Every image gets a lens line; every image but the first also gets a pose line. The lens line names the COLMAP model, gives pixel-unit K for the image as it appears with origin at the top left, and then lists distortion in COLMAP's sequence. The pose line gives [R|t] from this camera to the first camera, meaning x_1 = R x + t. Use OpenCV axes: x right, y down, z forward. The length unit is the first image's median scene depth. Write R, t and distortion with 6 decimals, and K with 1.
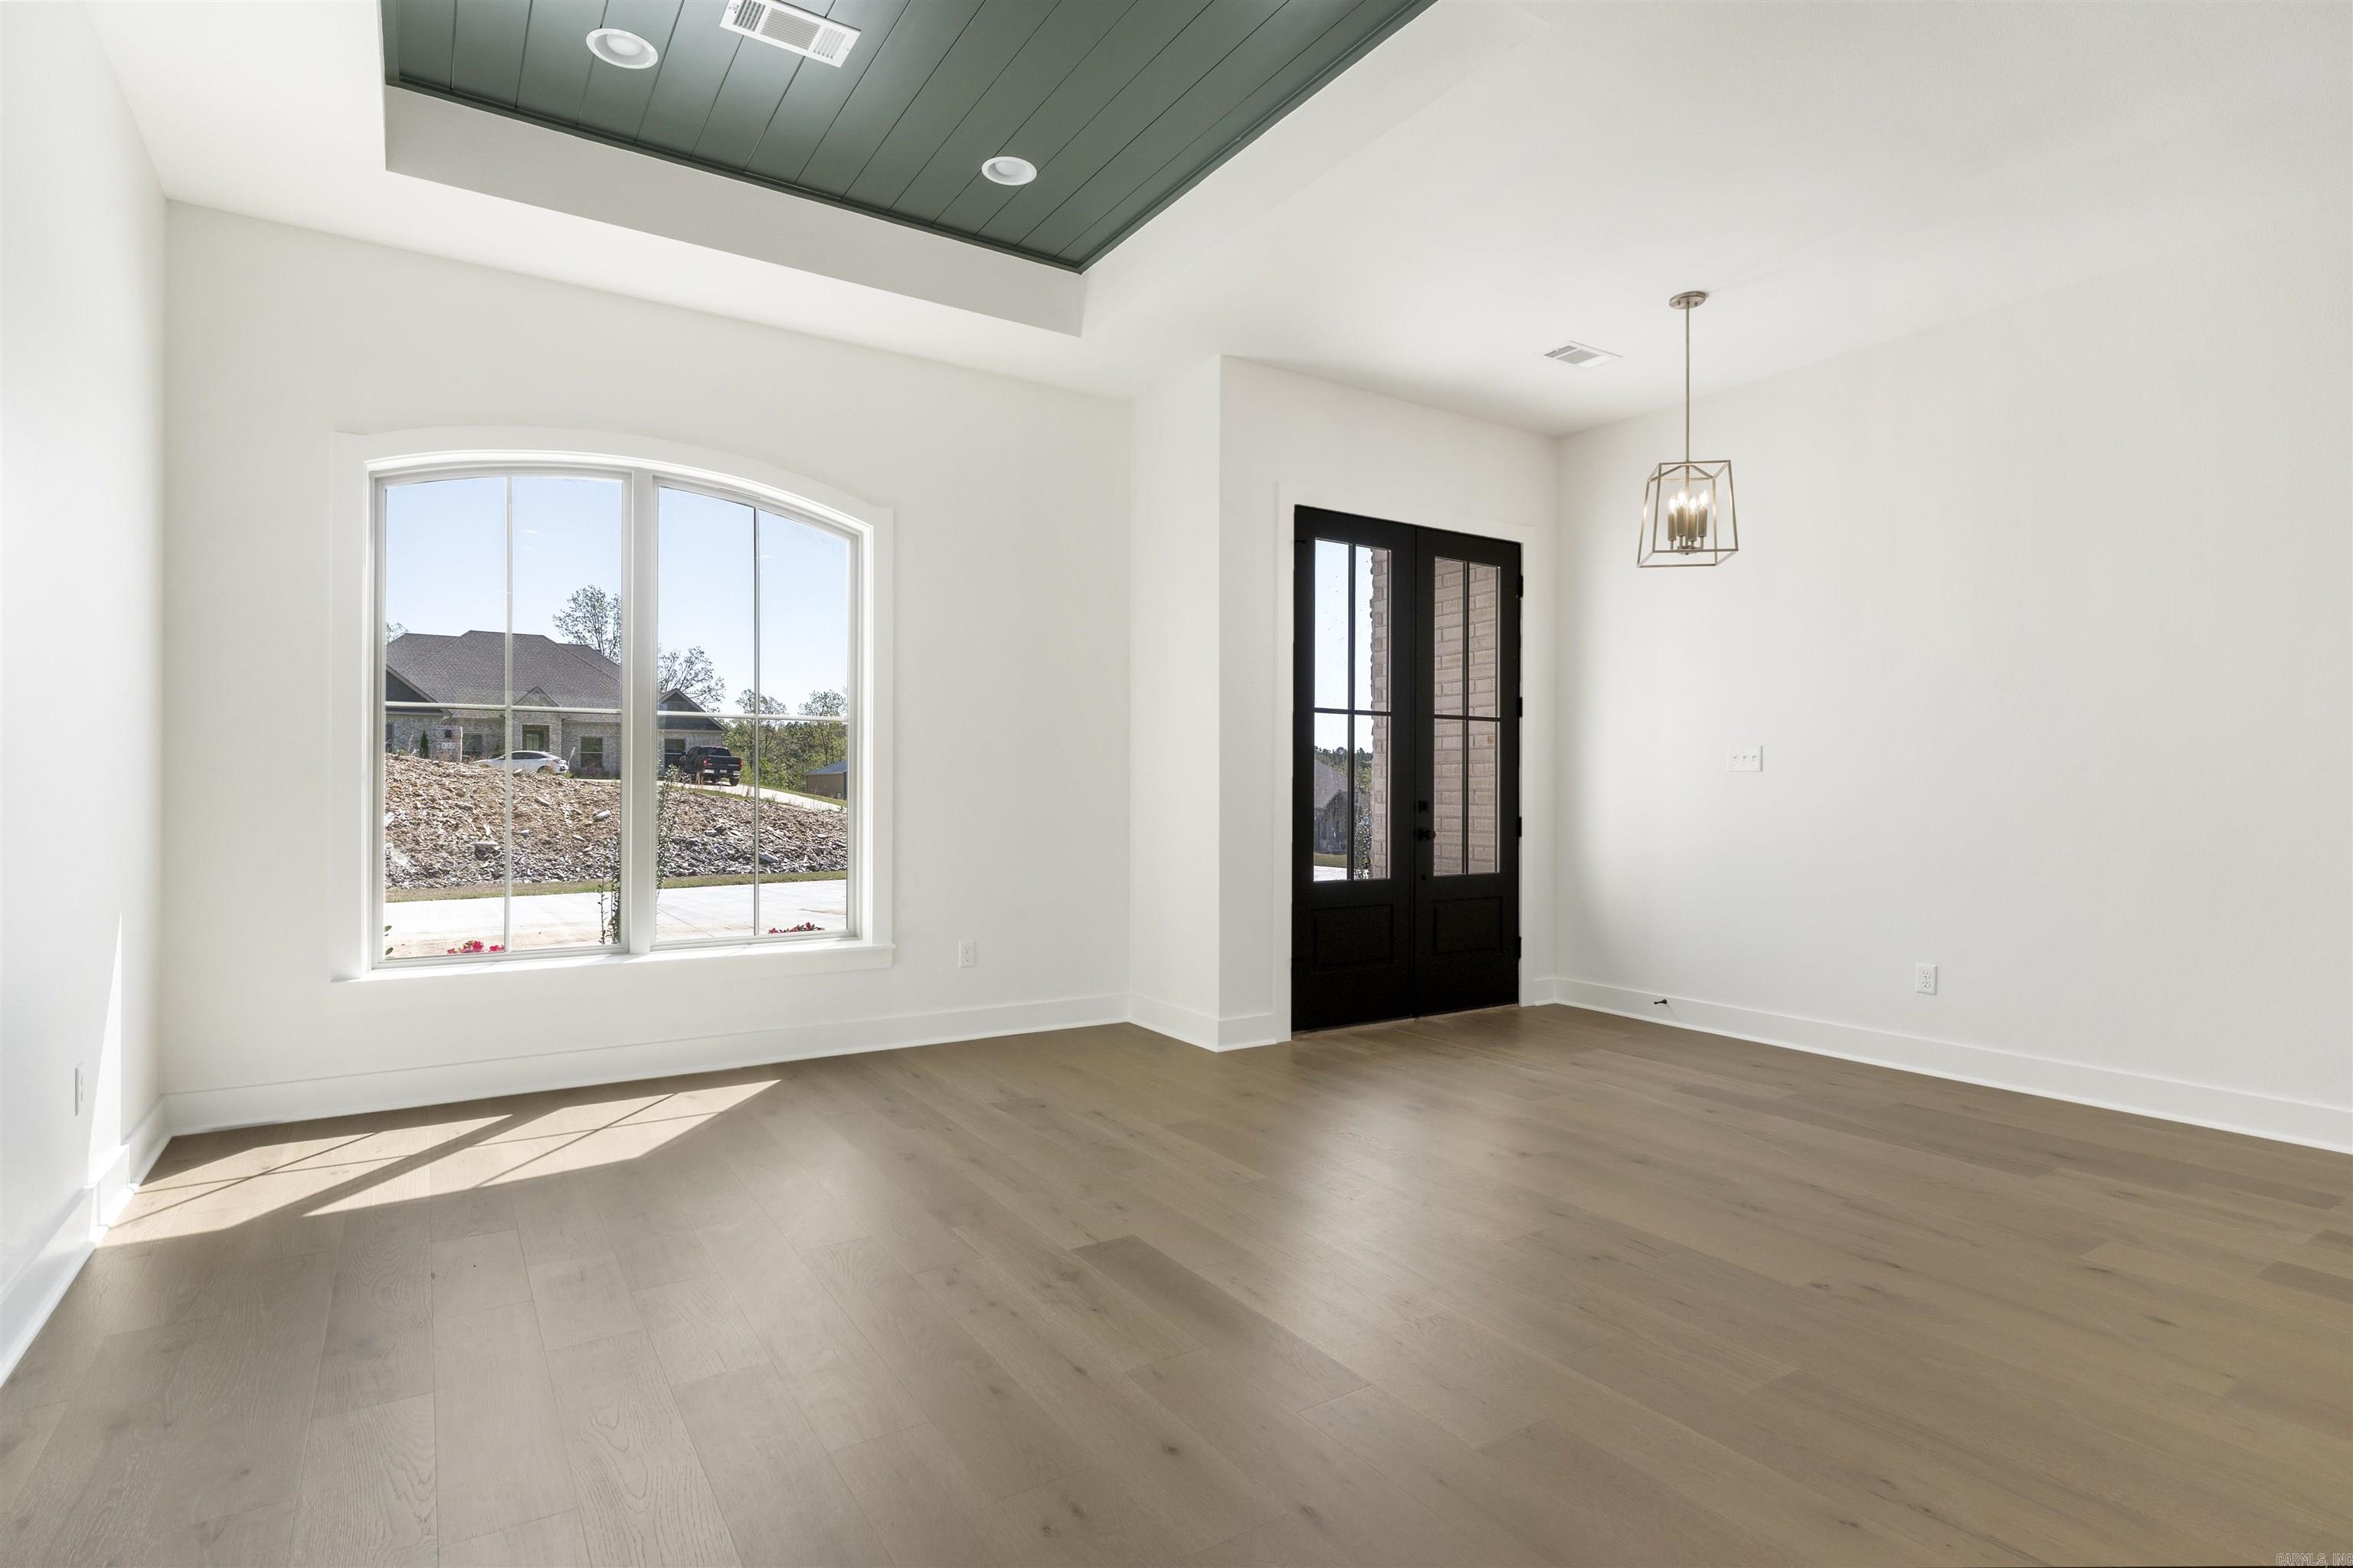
lens RADIAL K [[1177.7, 0, 1186.9], [0, 1177.7, 779.9], [0, 0, 1]] dist [-0.000526, 0.001864]
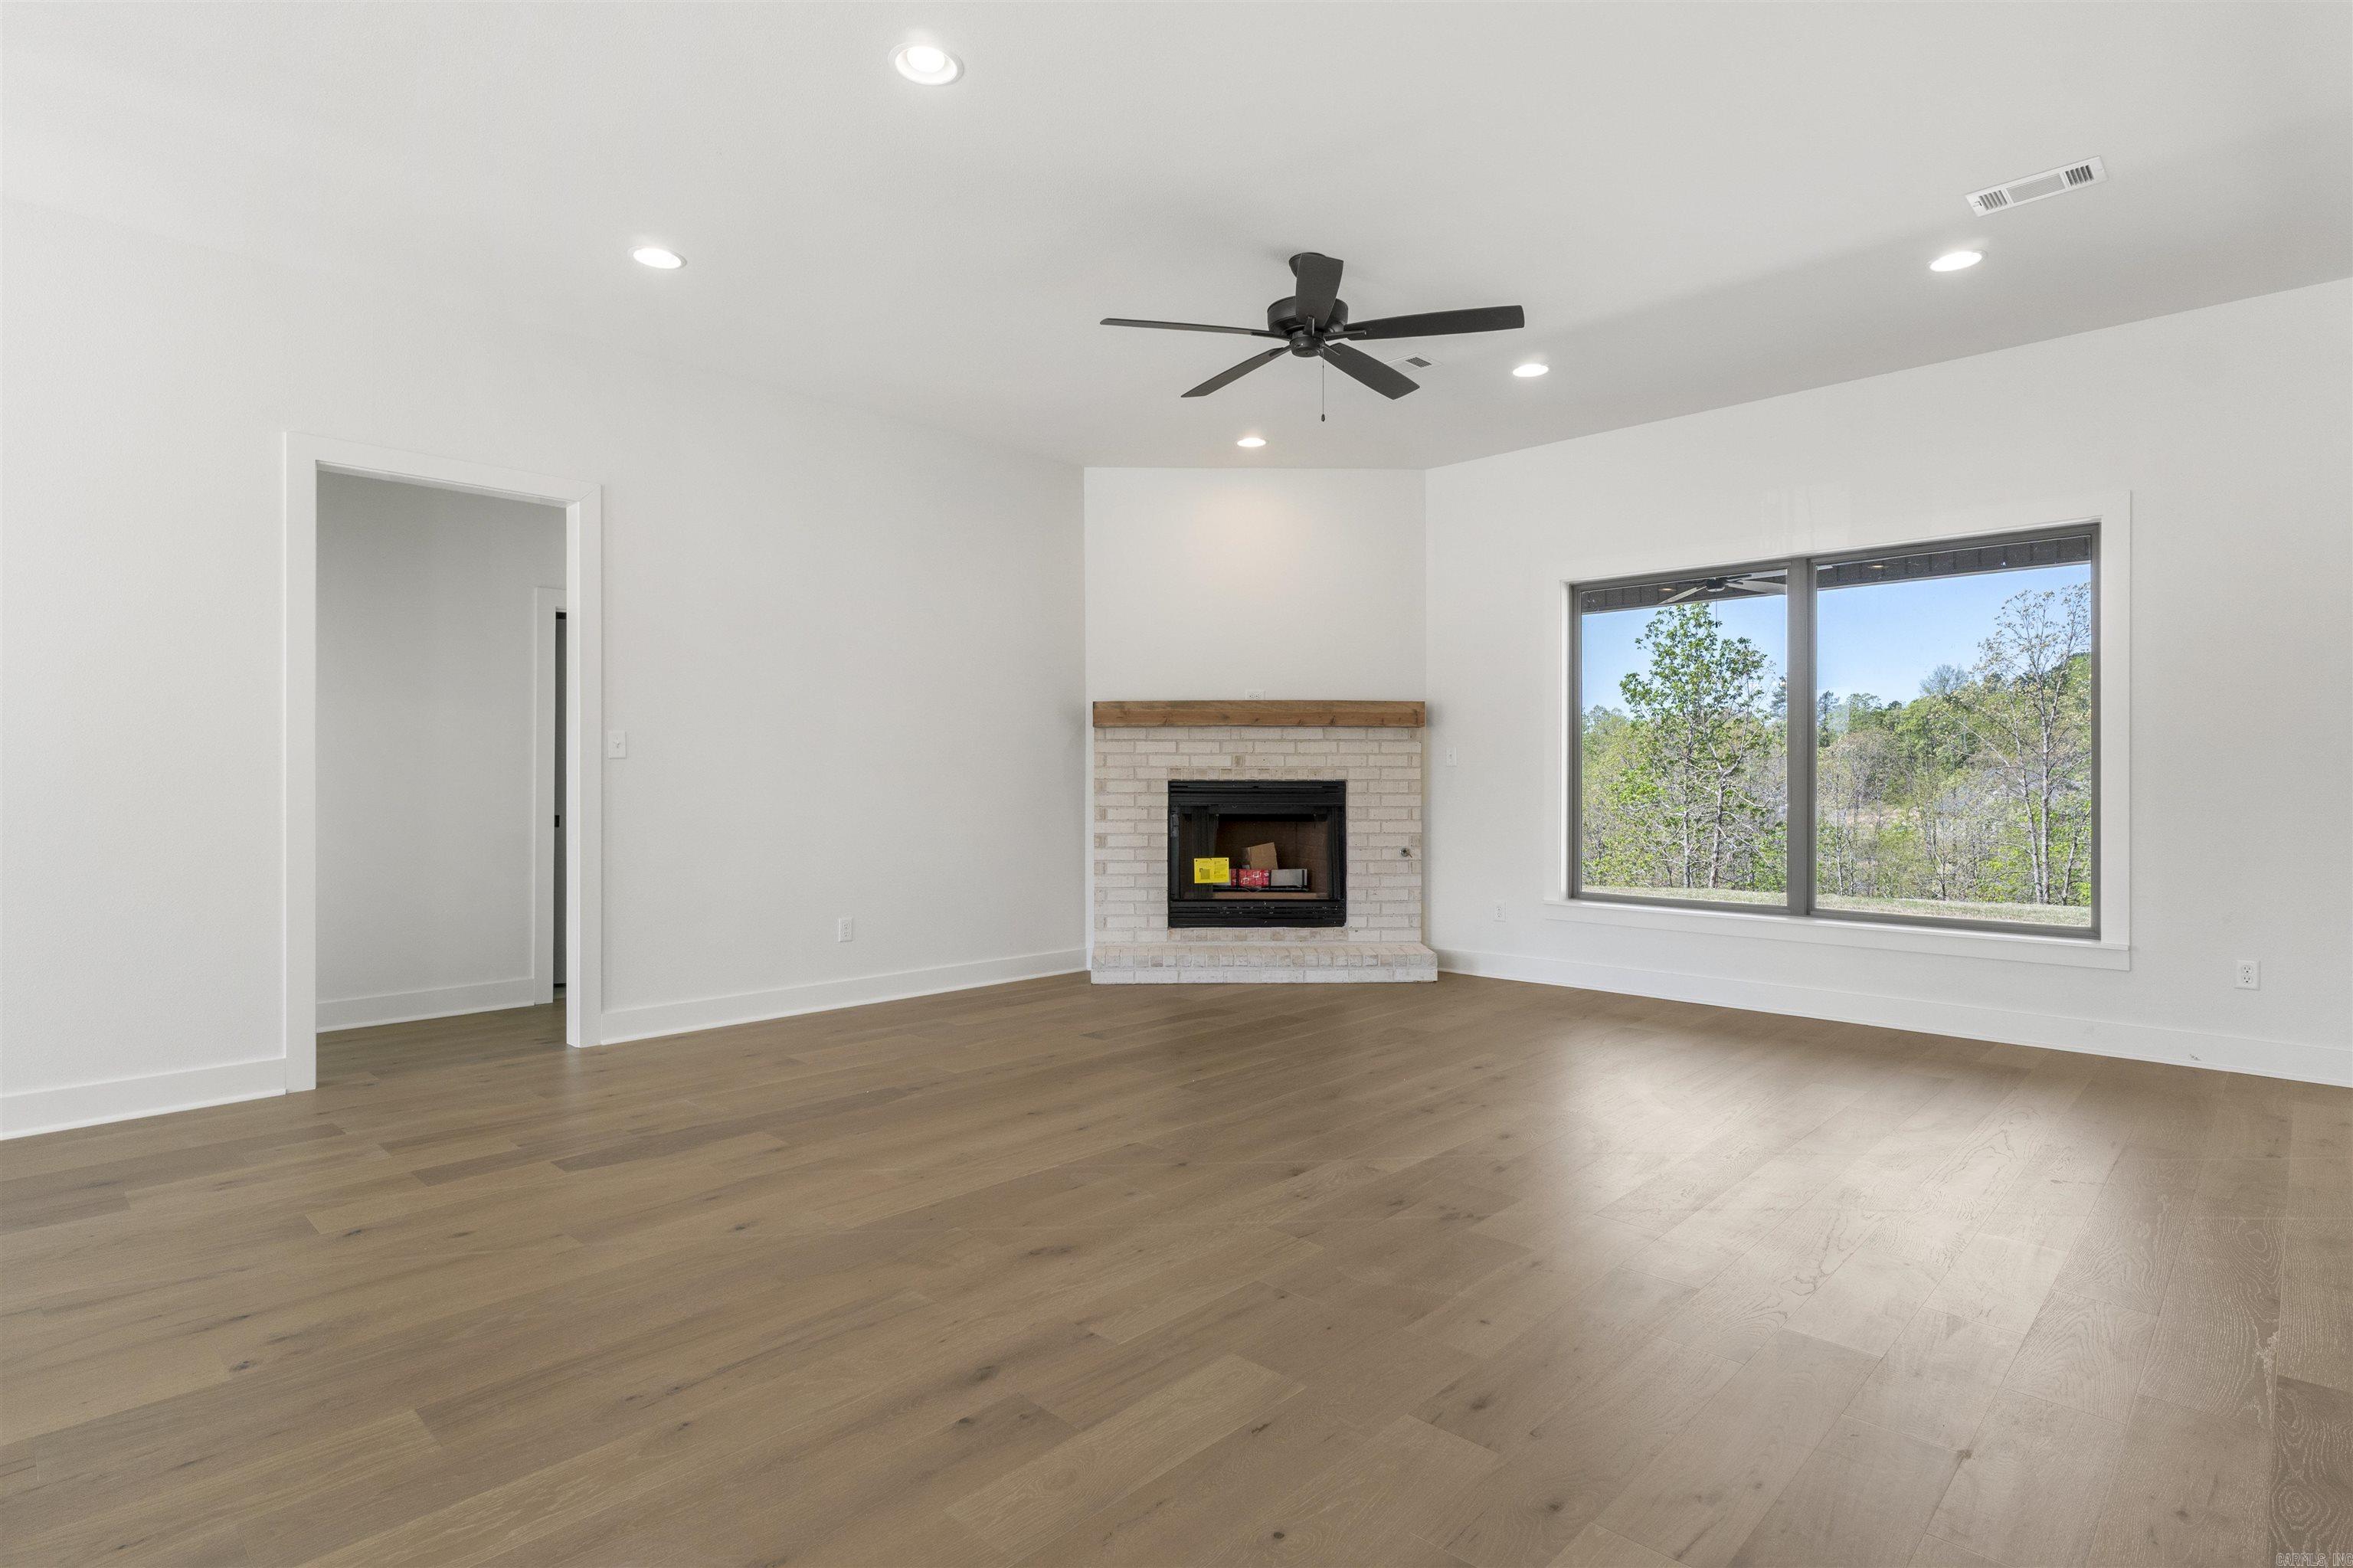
lens RADIAL K [[1177.7, 0, 1170.8], [0, 1177.7, 768.1], [0, 0, 1]] dist [-0.000526, 0.001864]
pose [[-0.212530, 0.004767, 0.977143, -0.200873], [-0.003919, 0.999976, -0.005731, 0.000322], [-0.977147, -0.005047, -0.212506, 0.242815]]
